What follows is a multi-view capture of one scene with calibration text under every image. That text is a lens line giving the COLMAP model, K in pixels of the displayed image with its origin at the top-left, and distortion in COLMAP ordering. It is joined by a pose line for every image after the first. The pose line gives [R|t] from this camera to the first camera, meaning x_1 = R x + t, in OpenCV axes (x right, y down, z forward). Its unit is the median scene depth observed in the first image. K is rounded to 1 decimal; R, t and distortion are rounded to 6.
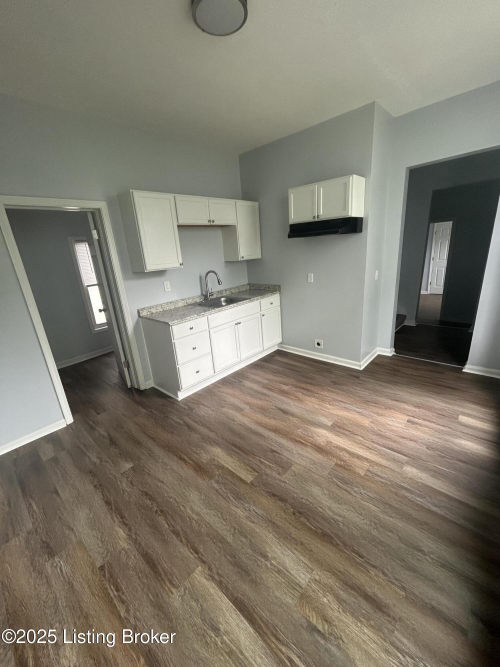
lens RADIAL K [[270.8, 0, 251.1], [0, 270.8, 333.6], [0, 0, 1]] dist [-0.000851, 0.000156]
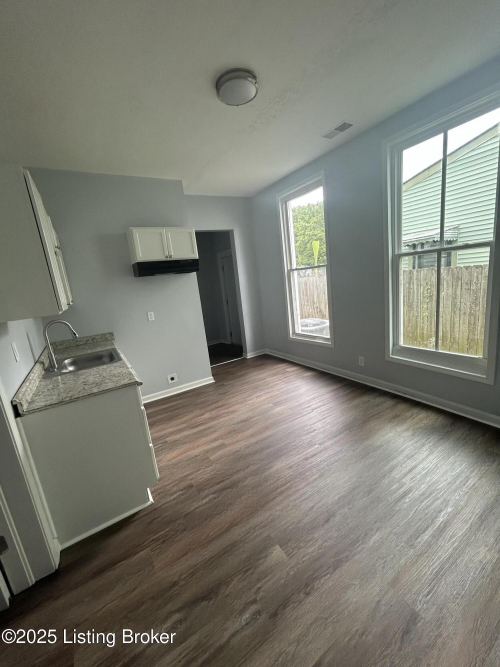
lens RADIAL K [[270.8, 0, 251.1], [0, 270.8, 333.6], [0, 0, 1]] dist [-0.000851, 0.000156]
pose [[0.274006, -0.158885, 0.948513, -0.739362], [0.377578, 0.924842, 0.045846, -0.064651], [-0.884509, 0.345576, 0.313404, 0.454128]]
